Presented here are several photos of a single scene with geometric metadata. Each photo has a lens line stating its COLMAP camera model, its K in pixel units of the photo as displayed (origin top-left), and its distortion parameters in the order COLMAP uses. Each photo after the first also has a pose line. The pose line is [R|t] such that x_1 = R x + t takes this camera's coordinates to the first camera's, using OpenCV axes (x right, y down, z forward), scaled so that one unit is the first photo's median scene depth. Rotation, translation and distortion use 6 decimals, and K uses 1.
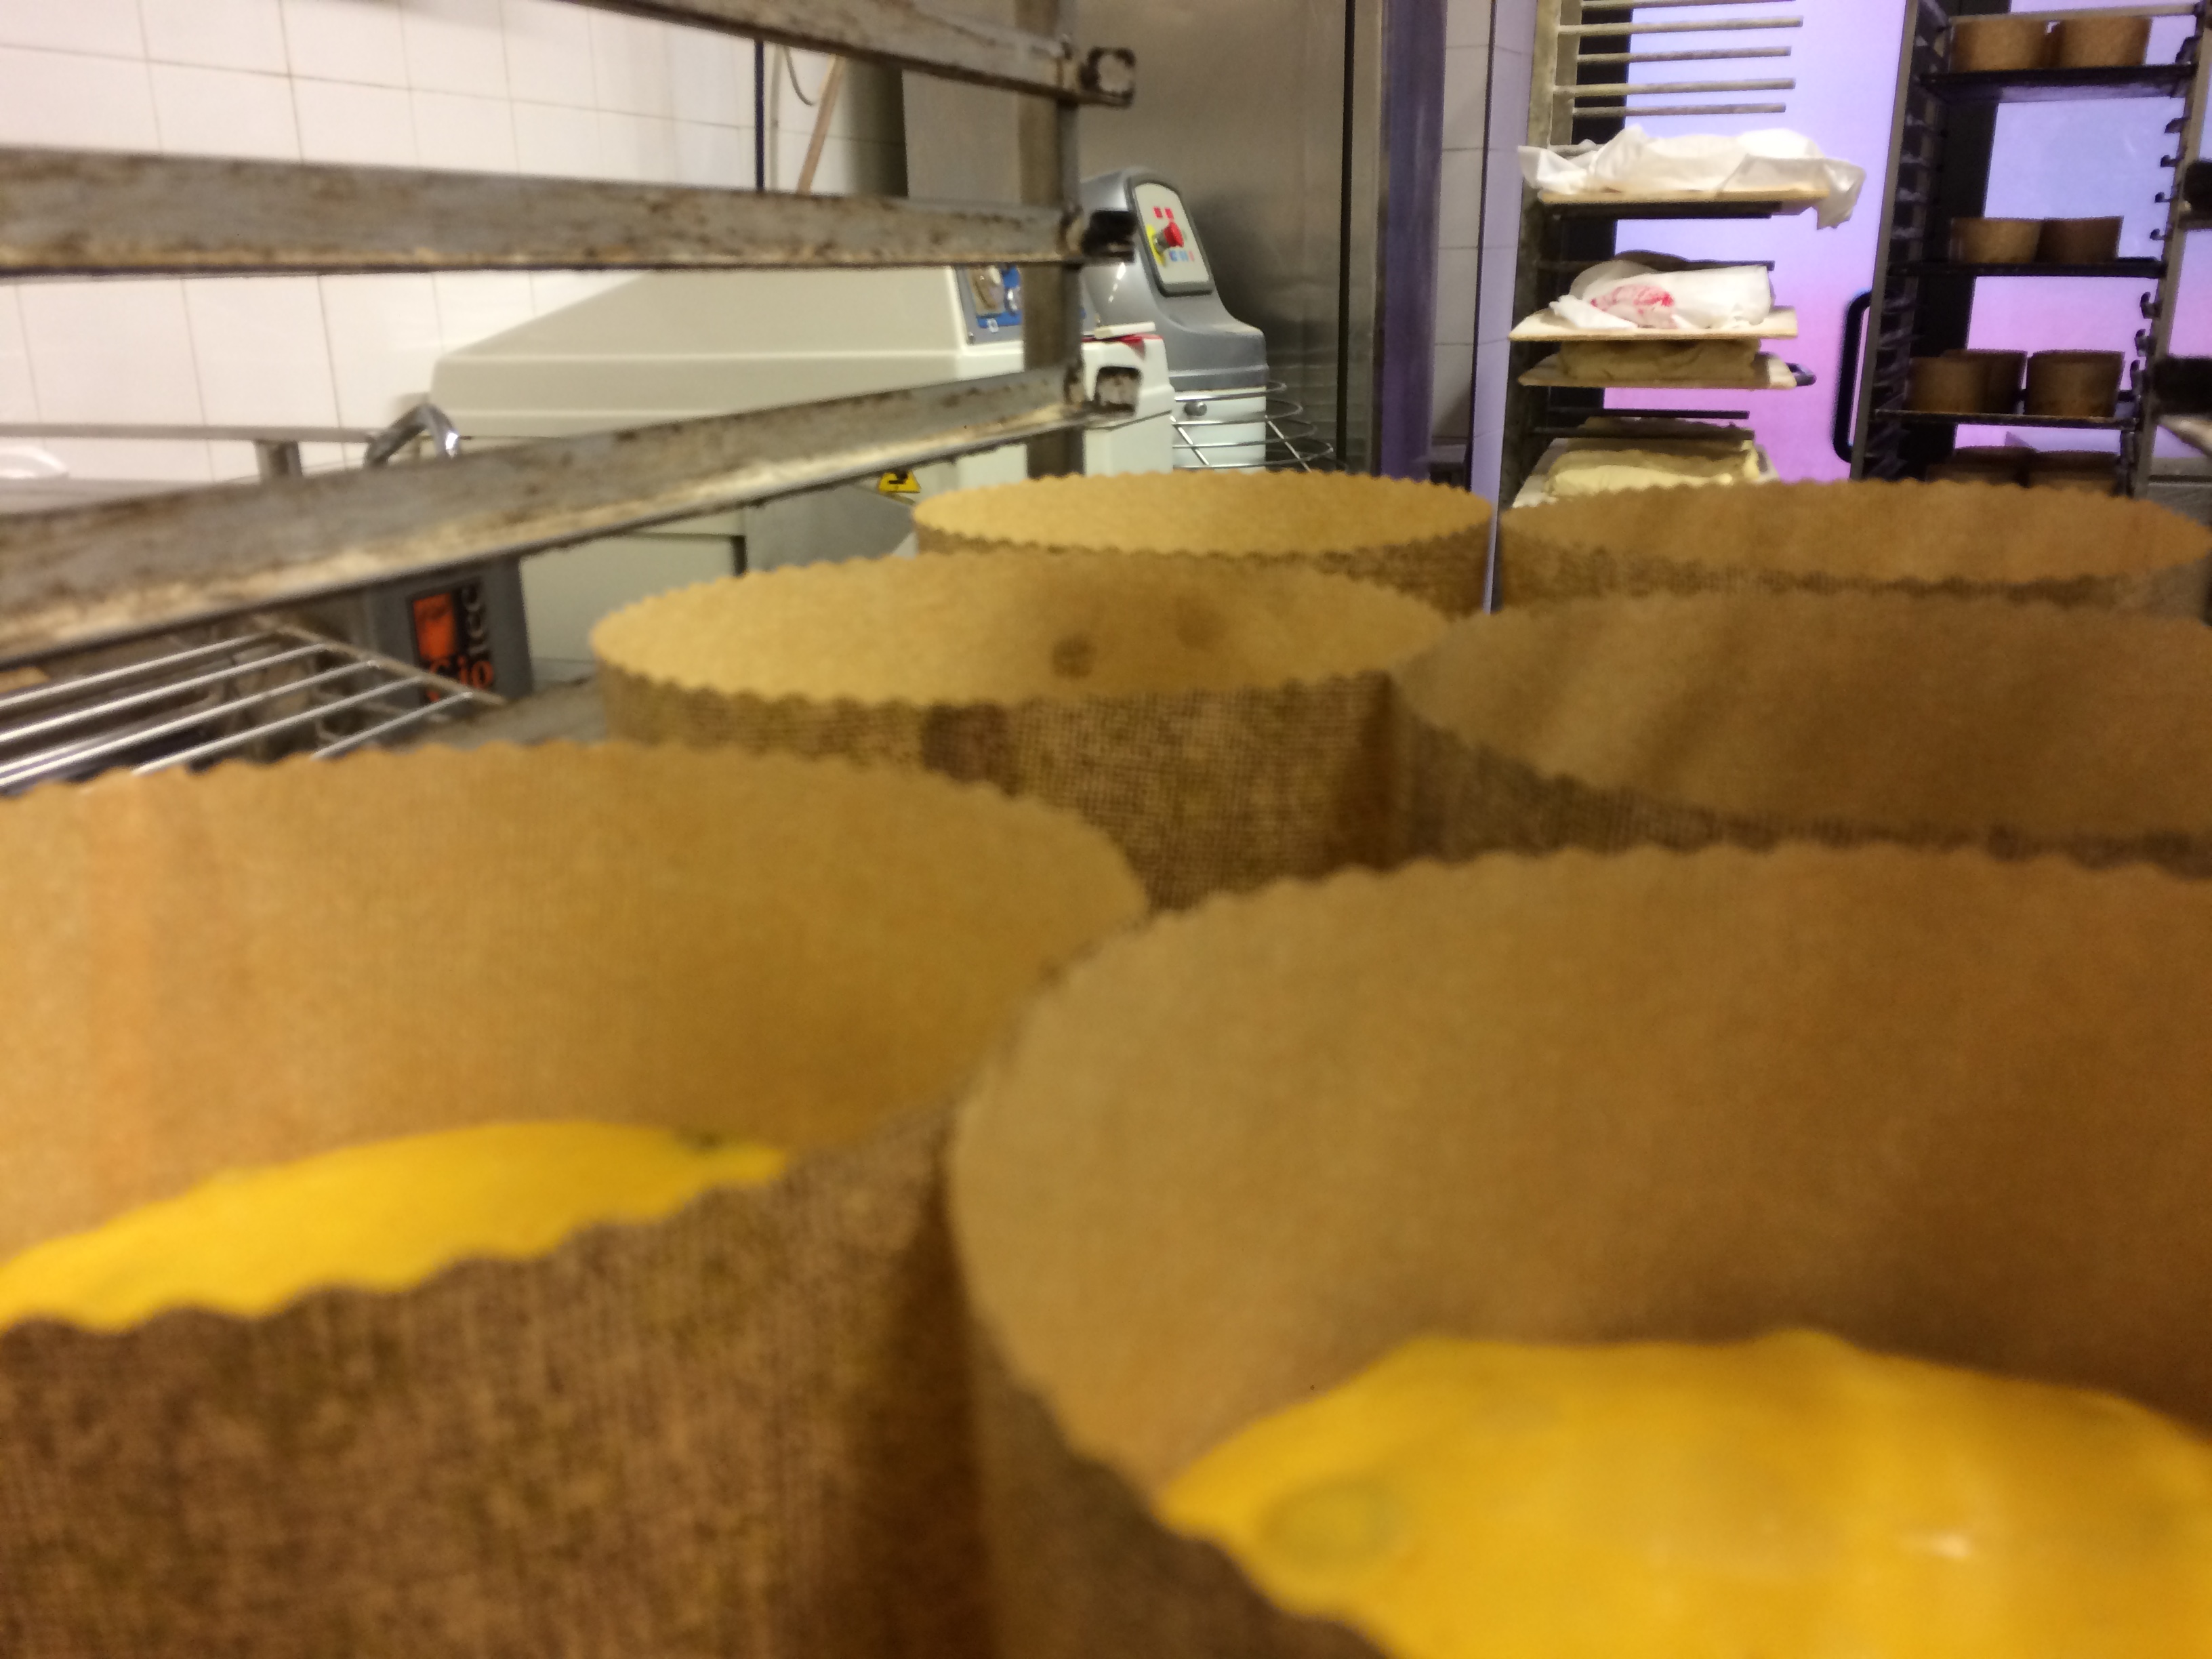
lens RADIAL K [[1850.2, 0, 1107.6], [0, 1850.2, 831.3], [0, 0, 1]] dist [0.037915, -0.012888]
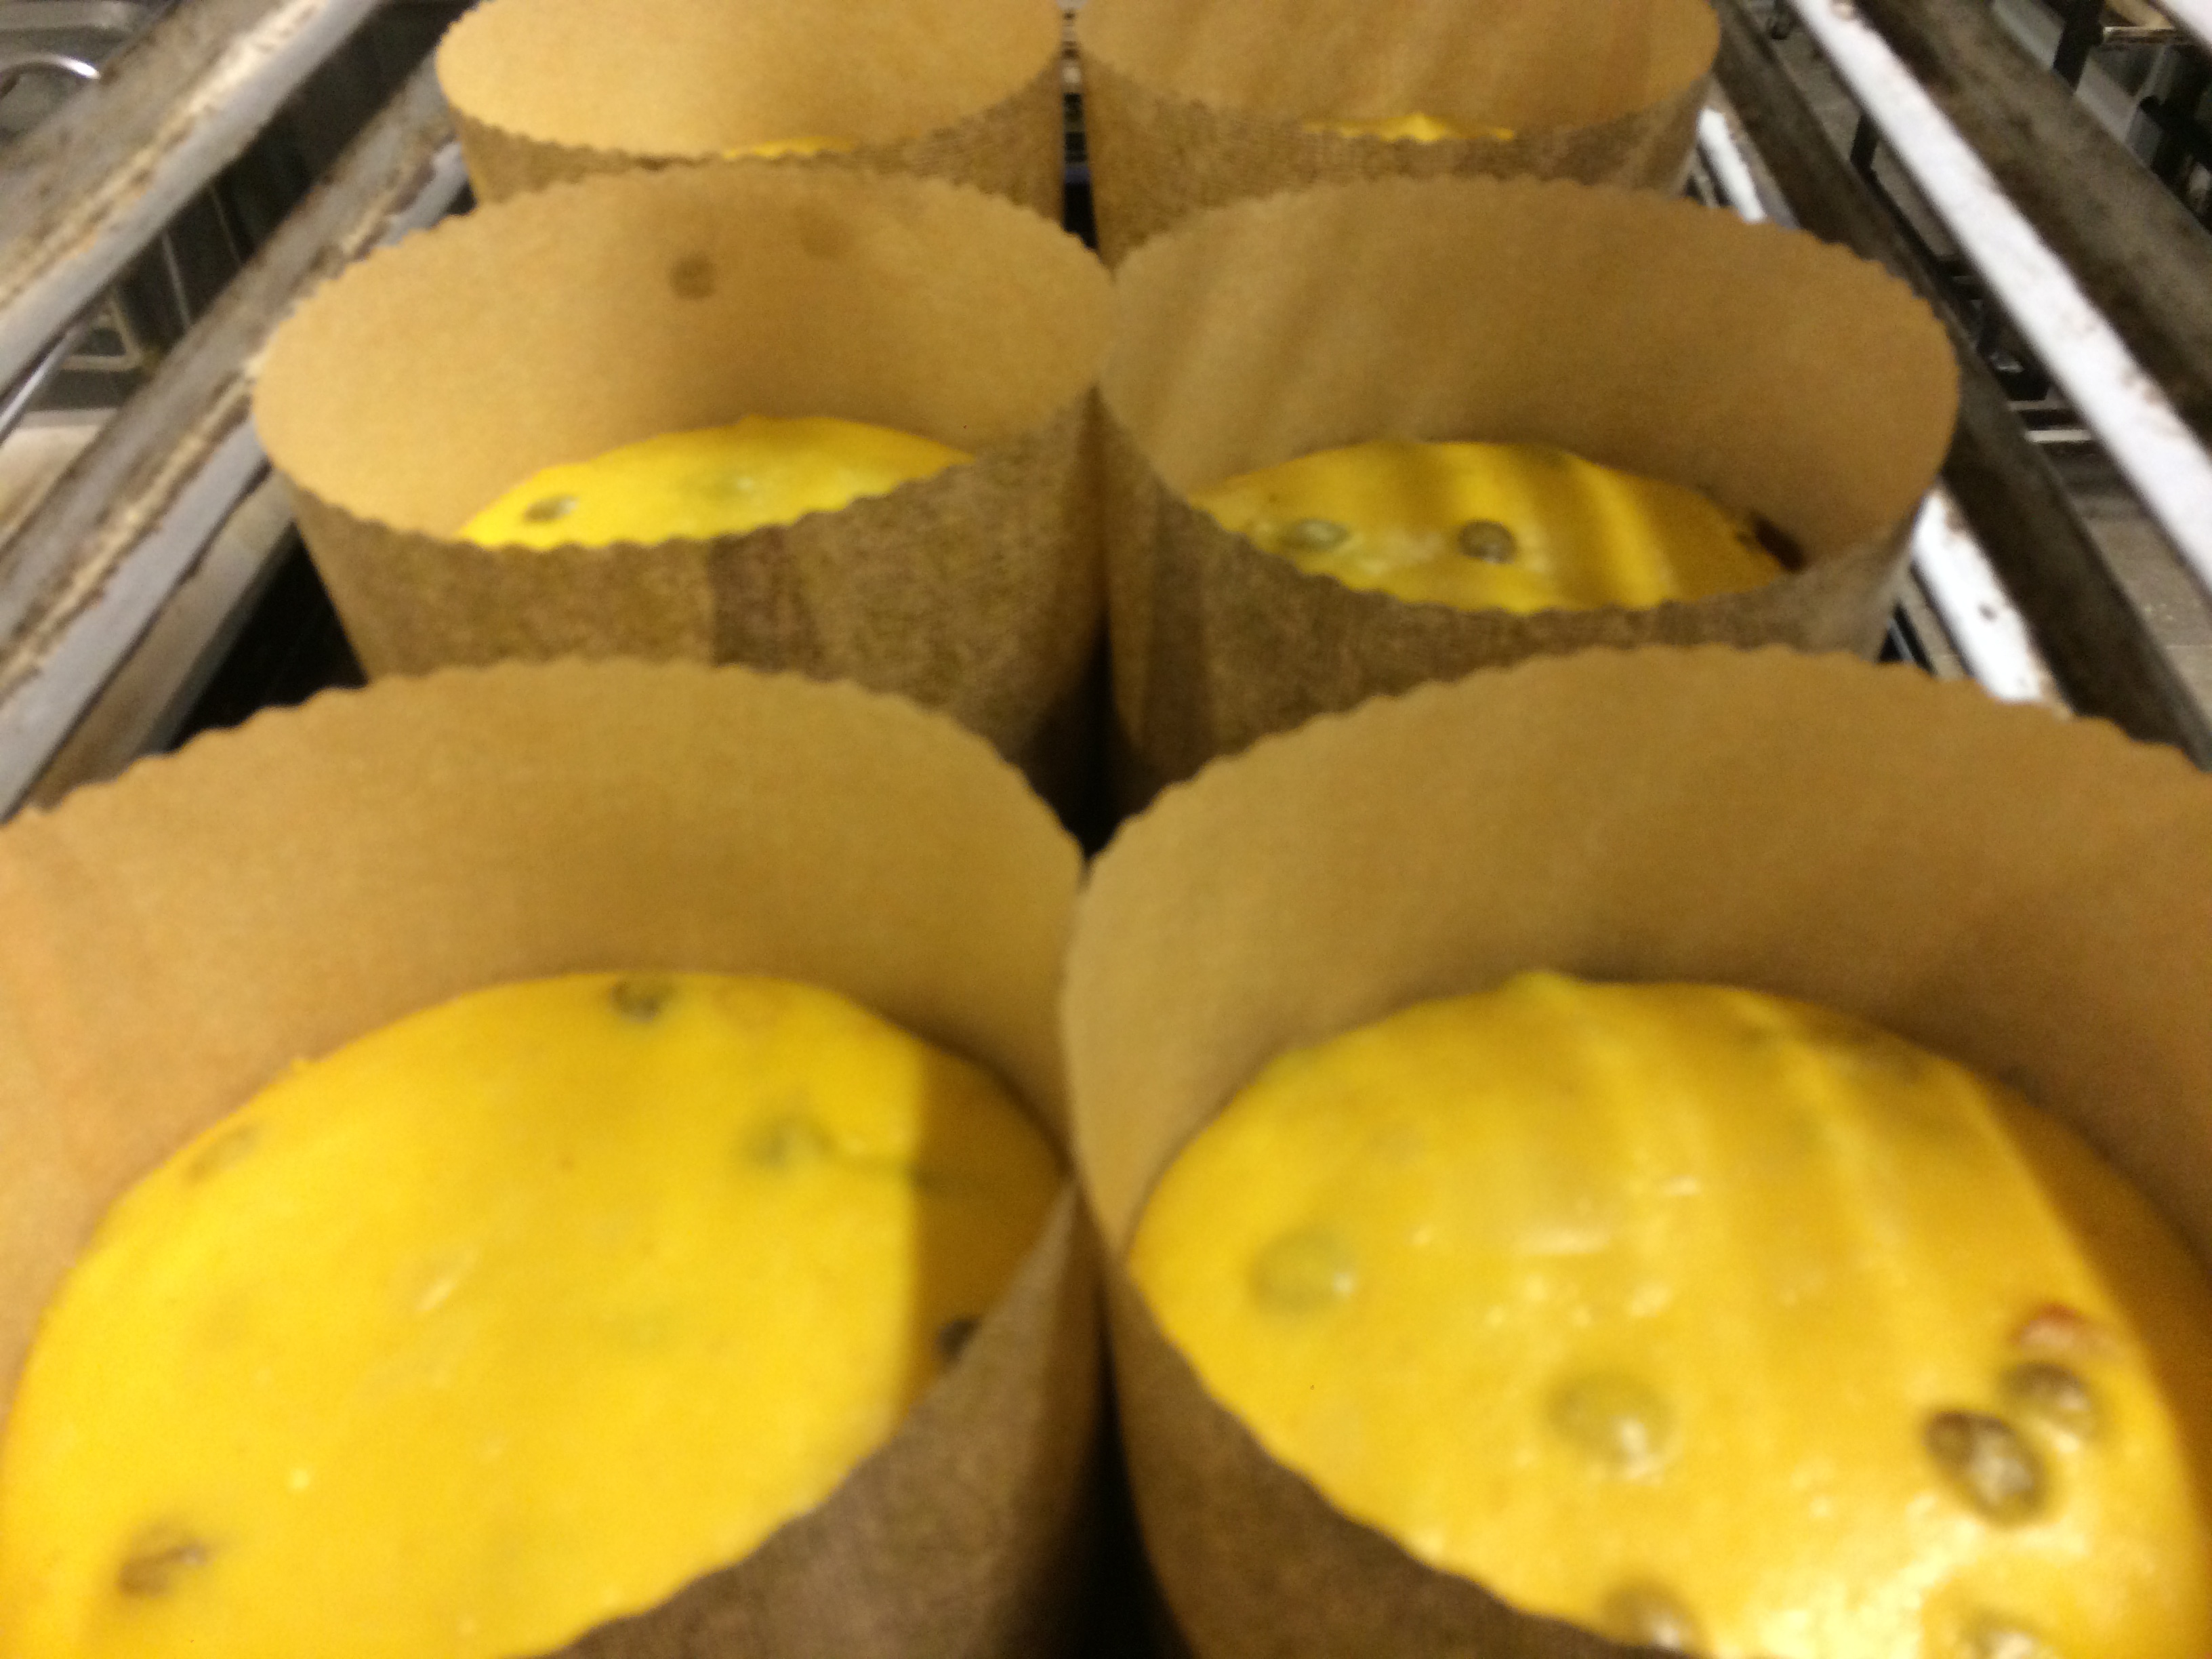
lens RADIAL K [[1850.2, 0, 1111.5], [0, 1850.2, 829.6], [0, 0, 1]] dist [0.037915, -0.012888]
pose [[0.944435, -0.227963, 0.236803, -0.165531], [0.113357, 0.902115, 0.416340, -0.325092], [-0.308533, -0.366363, 0.877830, -0.047359]]
